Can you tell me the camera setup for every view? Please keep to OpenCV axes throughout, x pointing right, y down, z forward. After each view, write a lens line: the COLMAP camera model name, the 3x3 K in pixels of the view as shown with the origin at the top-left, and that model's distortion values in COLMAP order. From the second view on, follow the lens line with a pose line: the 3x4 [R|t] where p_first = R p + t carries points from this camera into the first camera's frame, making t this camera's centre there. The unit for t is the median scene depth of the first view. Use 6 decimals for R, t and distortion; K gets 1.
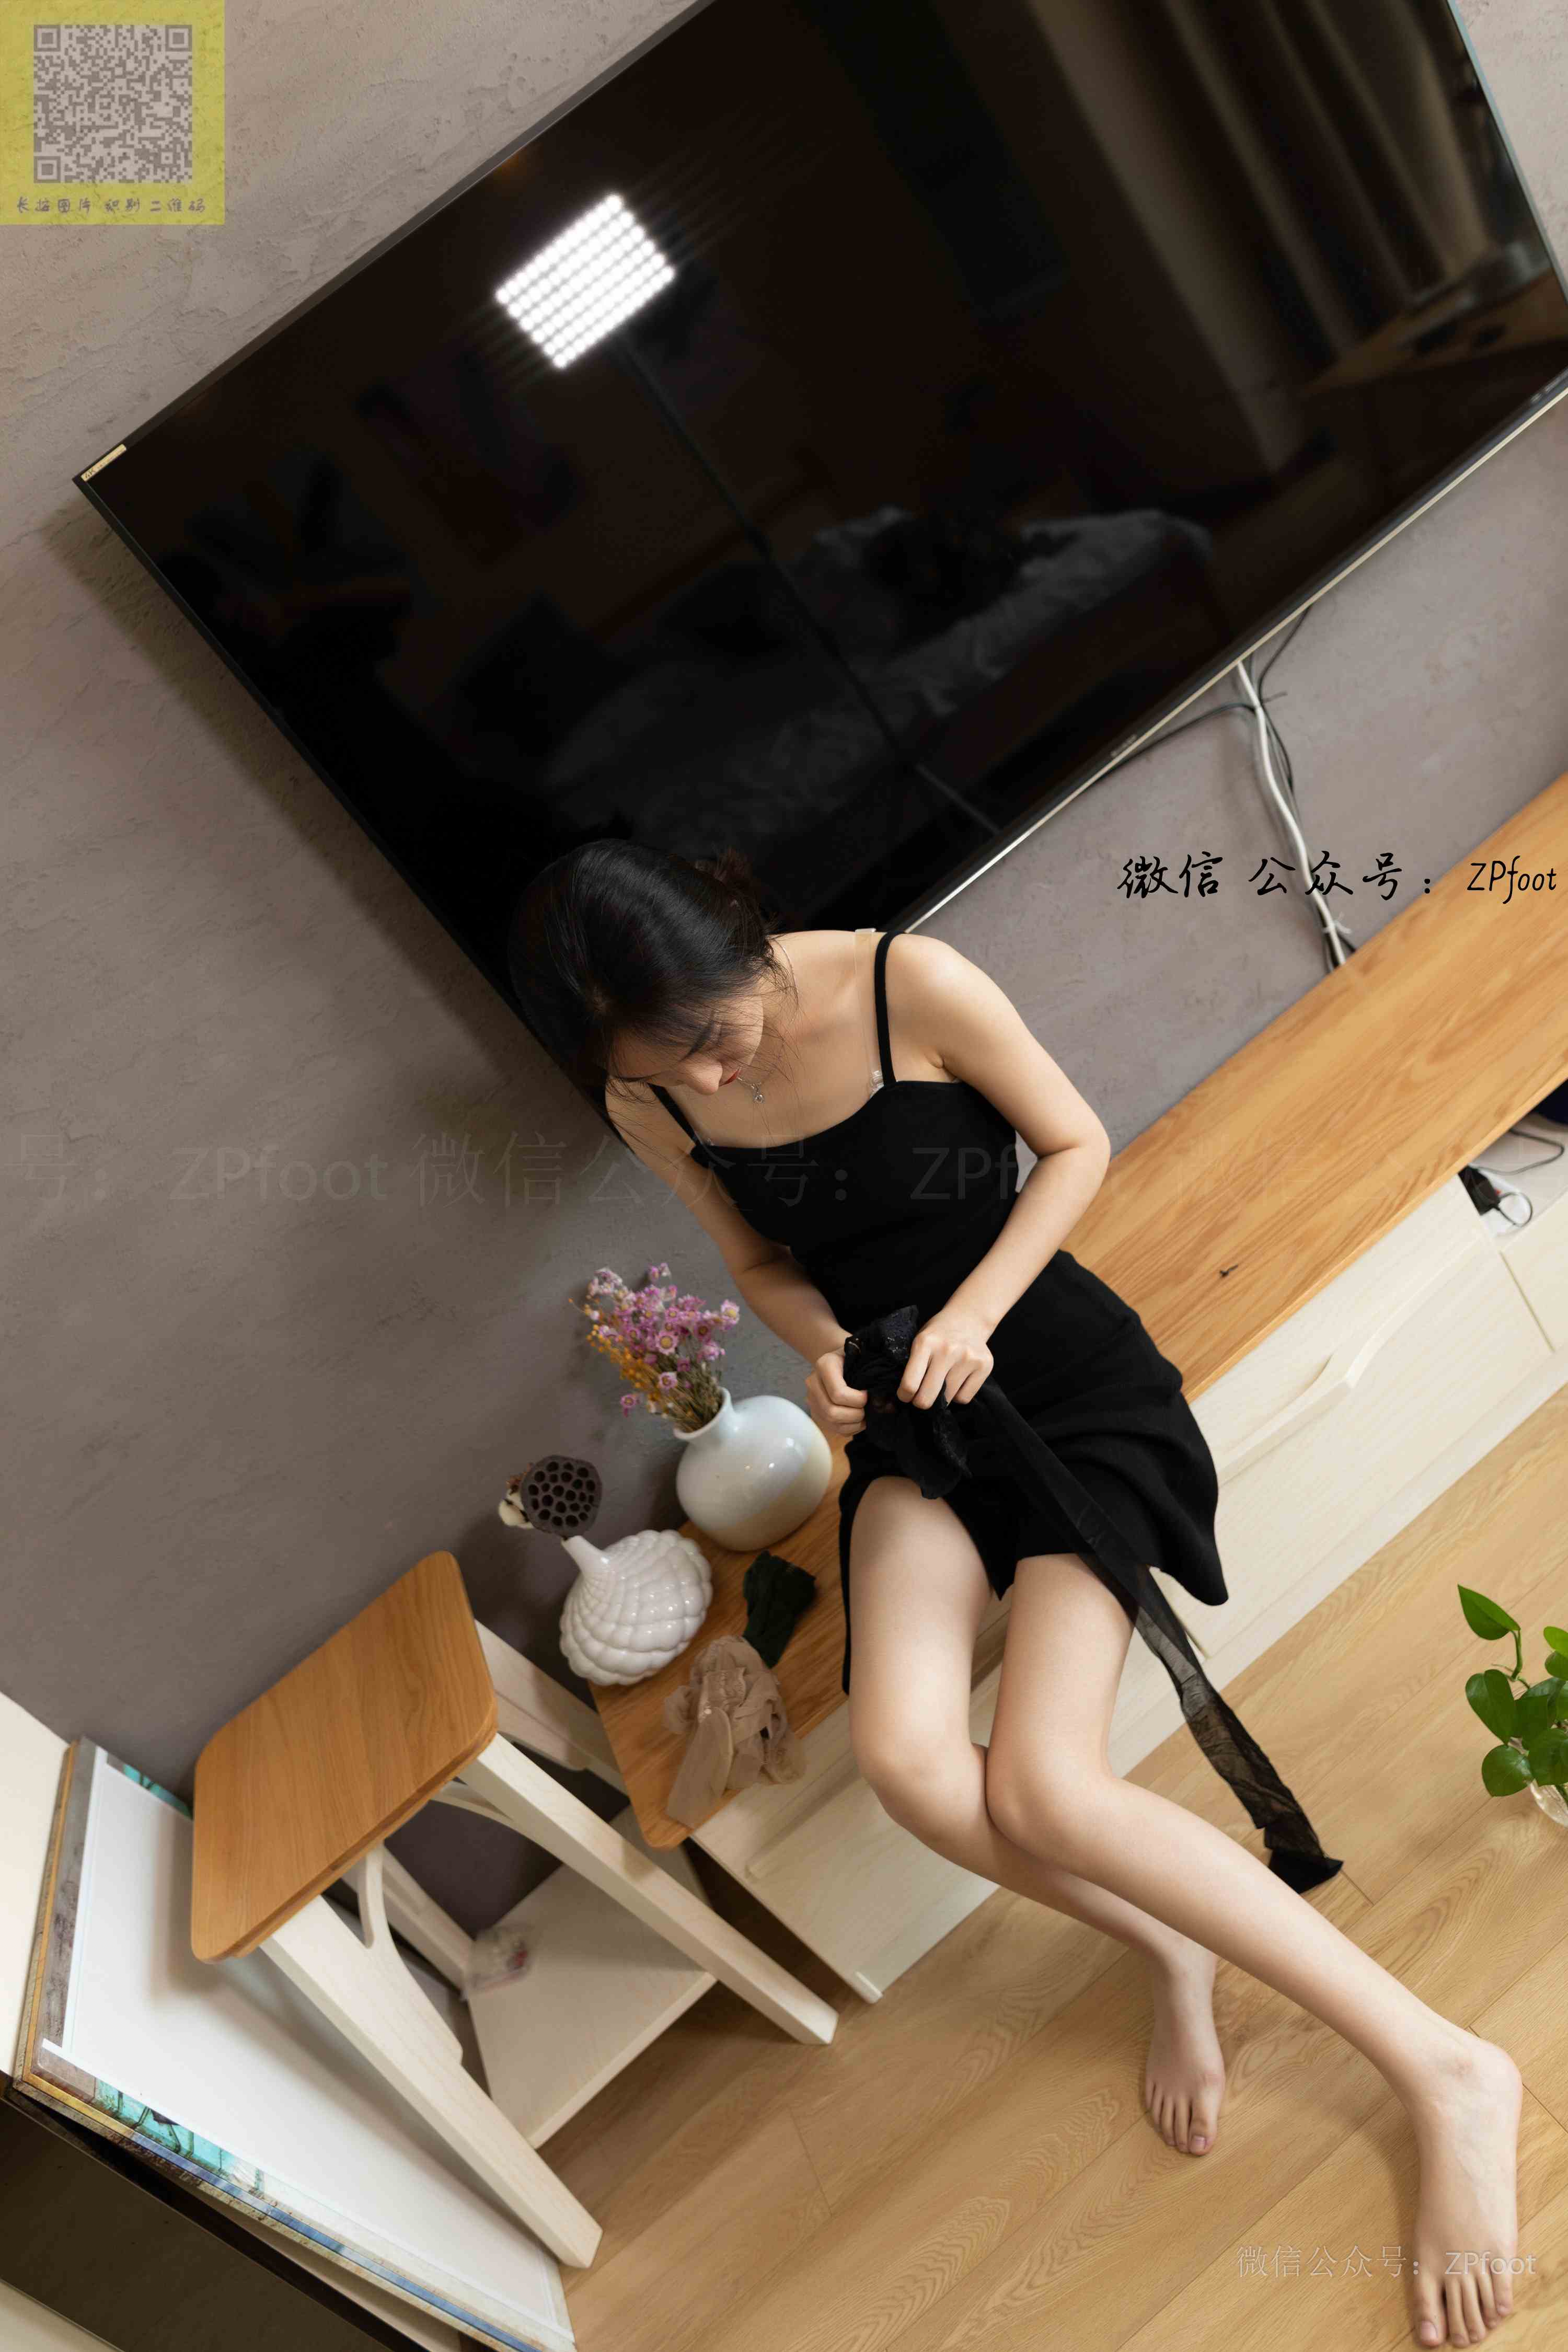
lens RADIAL K [[1609.1, 0, 788.9], [0, 1609.1, 1173.8], [0, 0, 1]] dist [-0.001749, 0.000351]
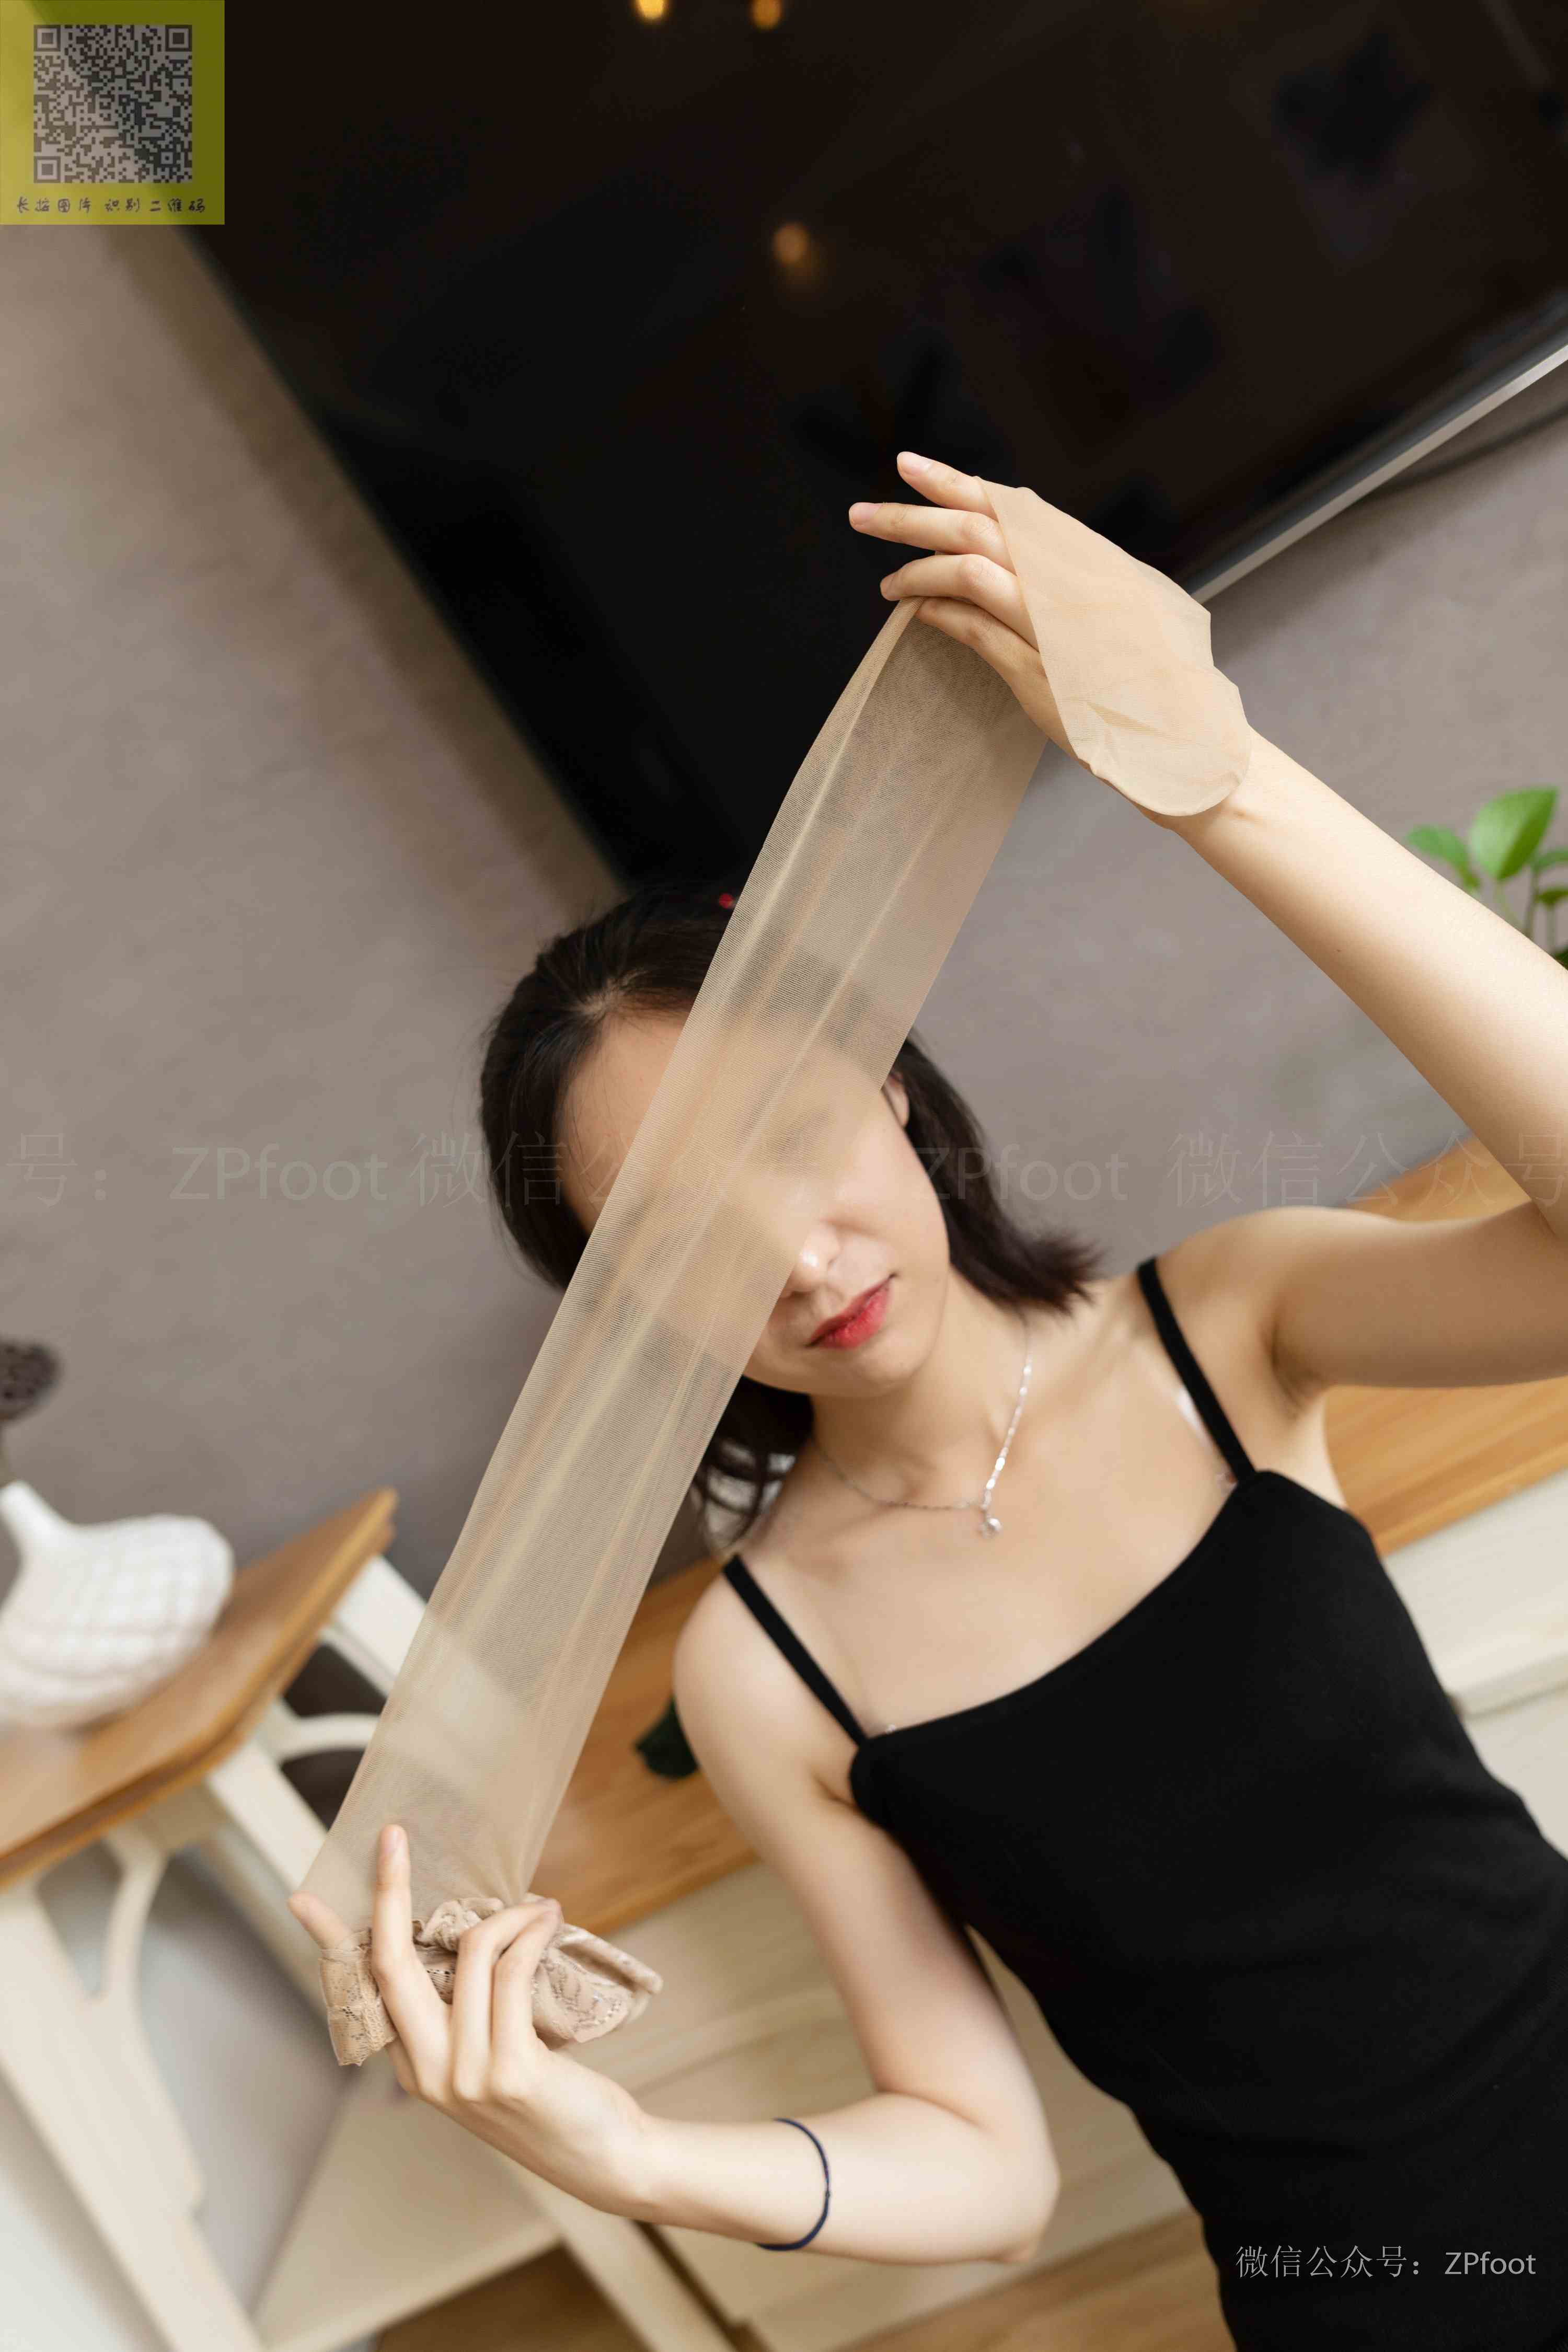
lens RADIAL K [[1609.1, 0, 778.2], [0, 1609.1, 1176.3], [0, 0, 1]] dist [-0.001749, 0.000351]
pose [[0.905534, 0.156476, -0.394364, 0.218264], [-0.164930, 0.986225, 0.012603, 0.061916], [0.390903, 0.053630, 0.918868, 0.415013]]
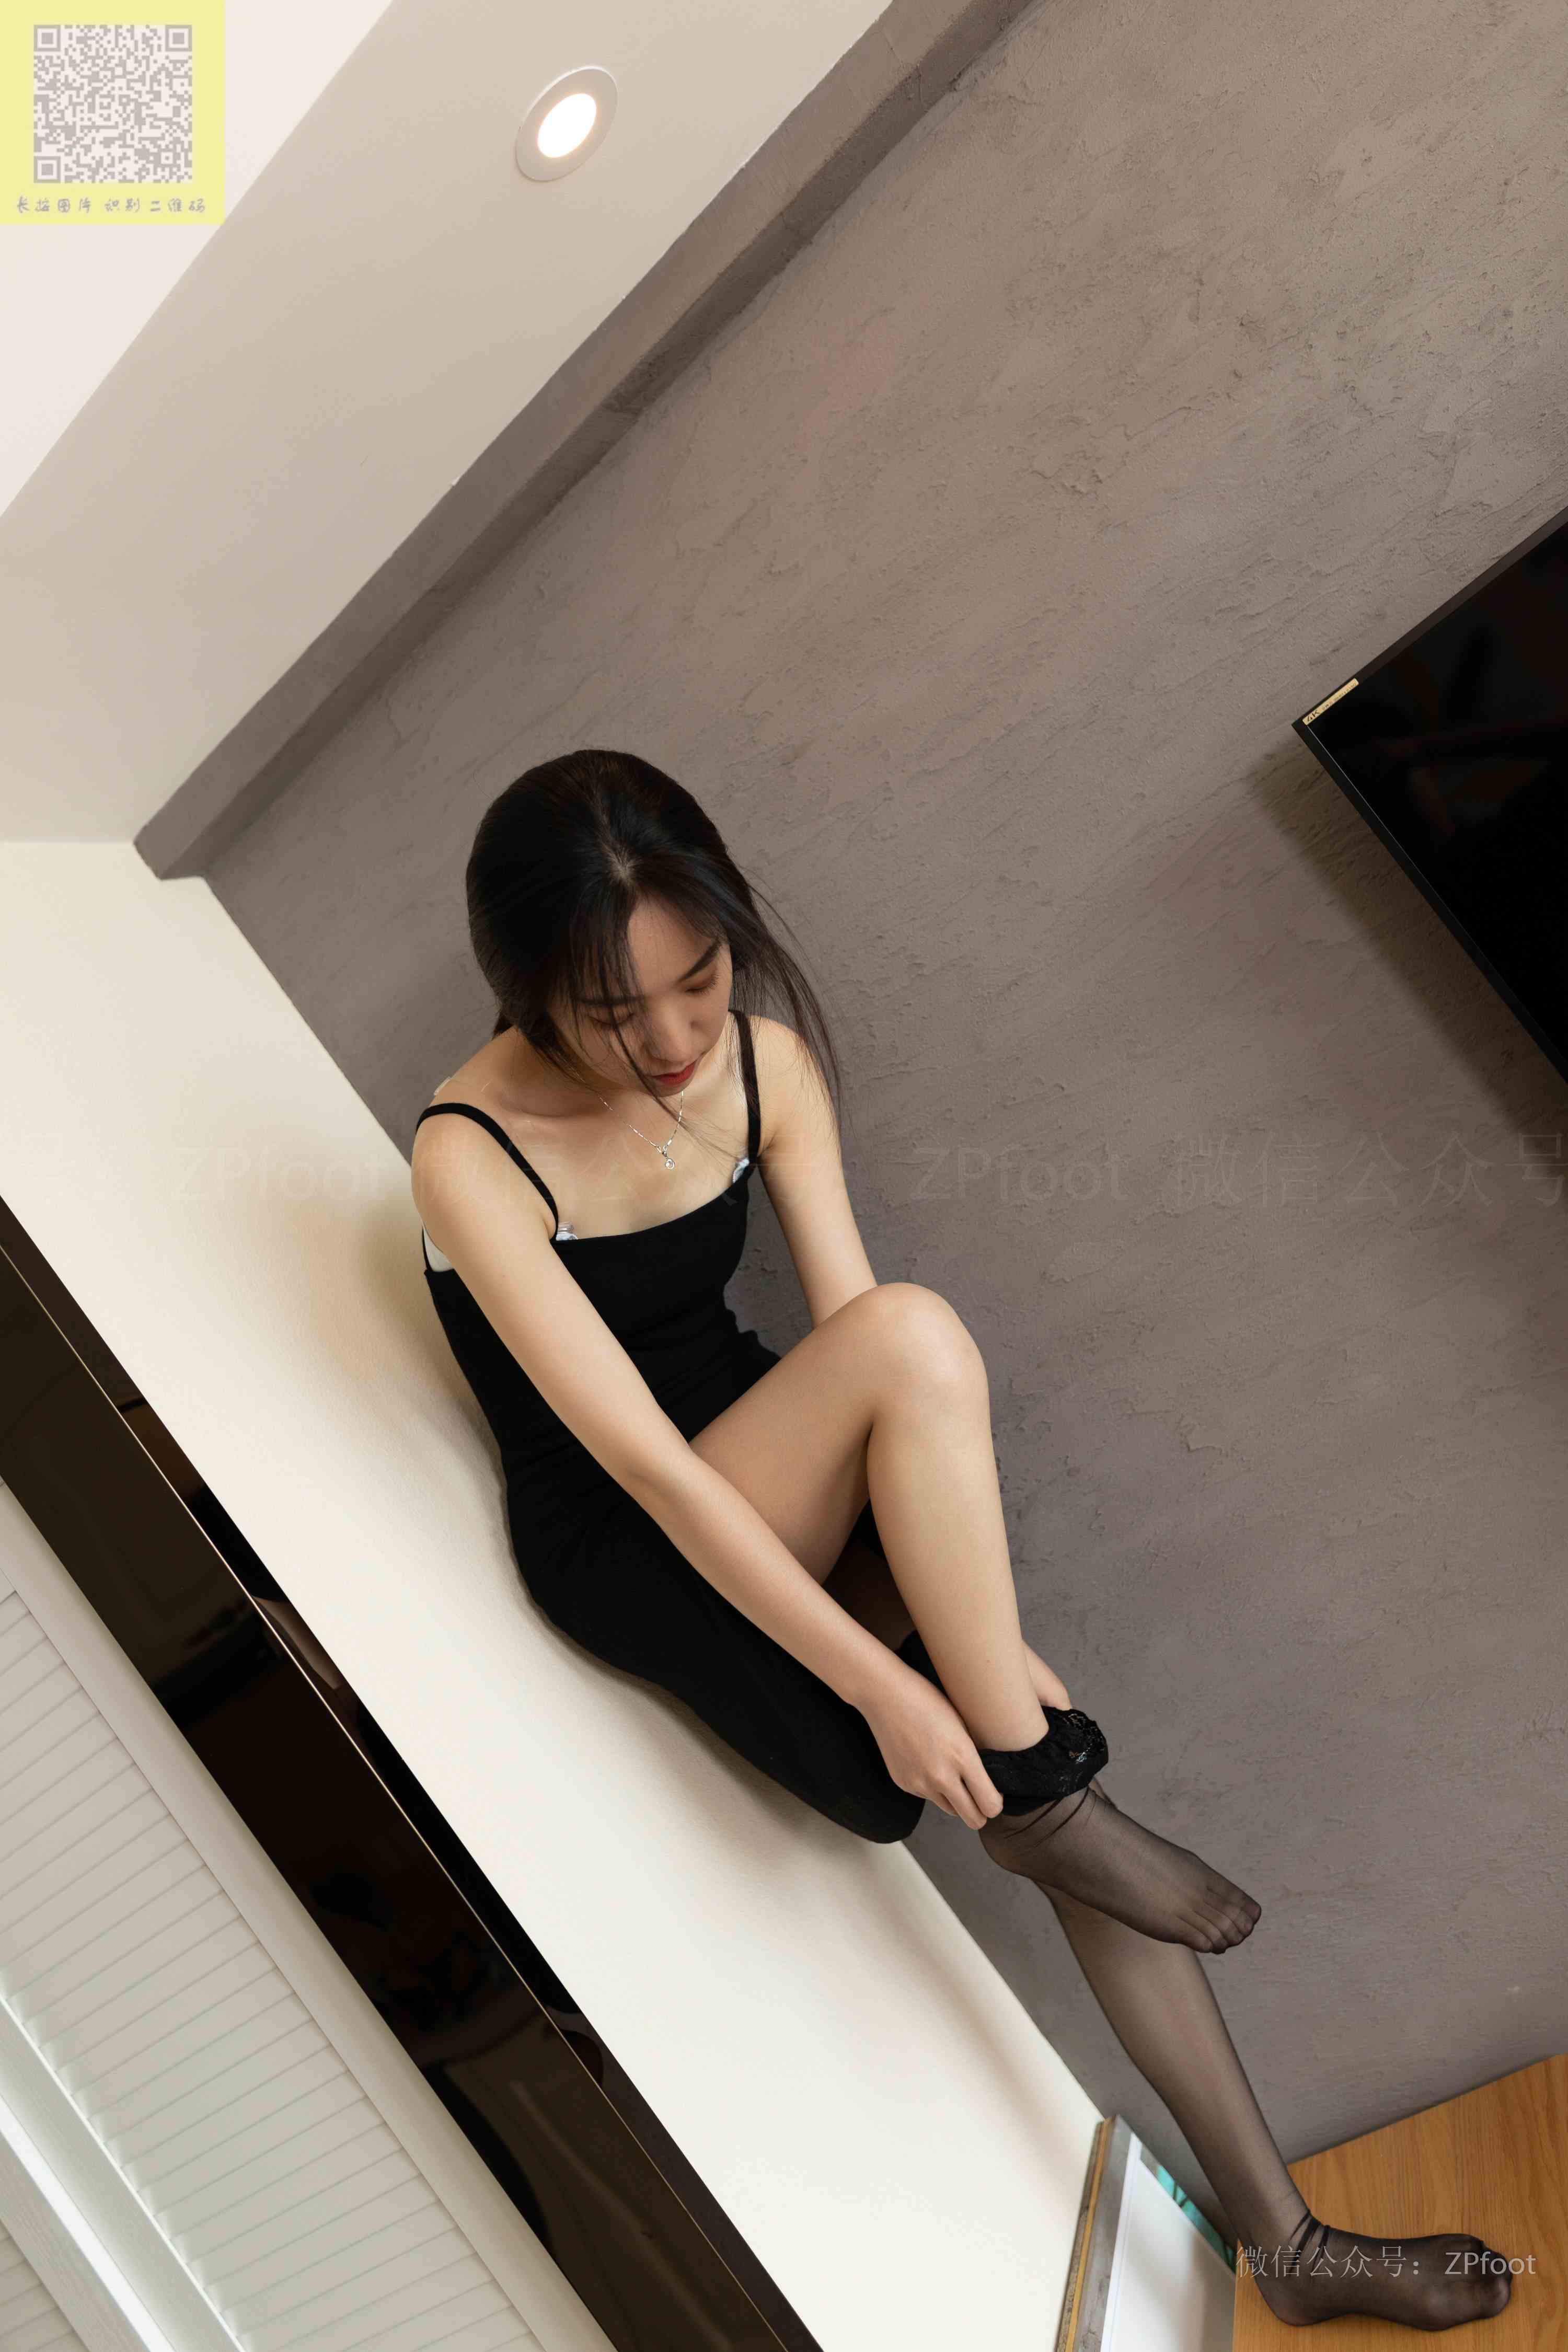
lens RADIAL K [[1609.1, 0, 785.0], [0, 1609.1, 1169.9], [0, 0, 1]] dist [-0.001749, 0.000351]
pose [[0.802434, 0.074381, -0.592087, -0.108813], [-0.125834, 0.990982, -0.046045, -0.097599], [0.583323, 0.111453, 0.804558, 0.140107]]
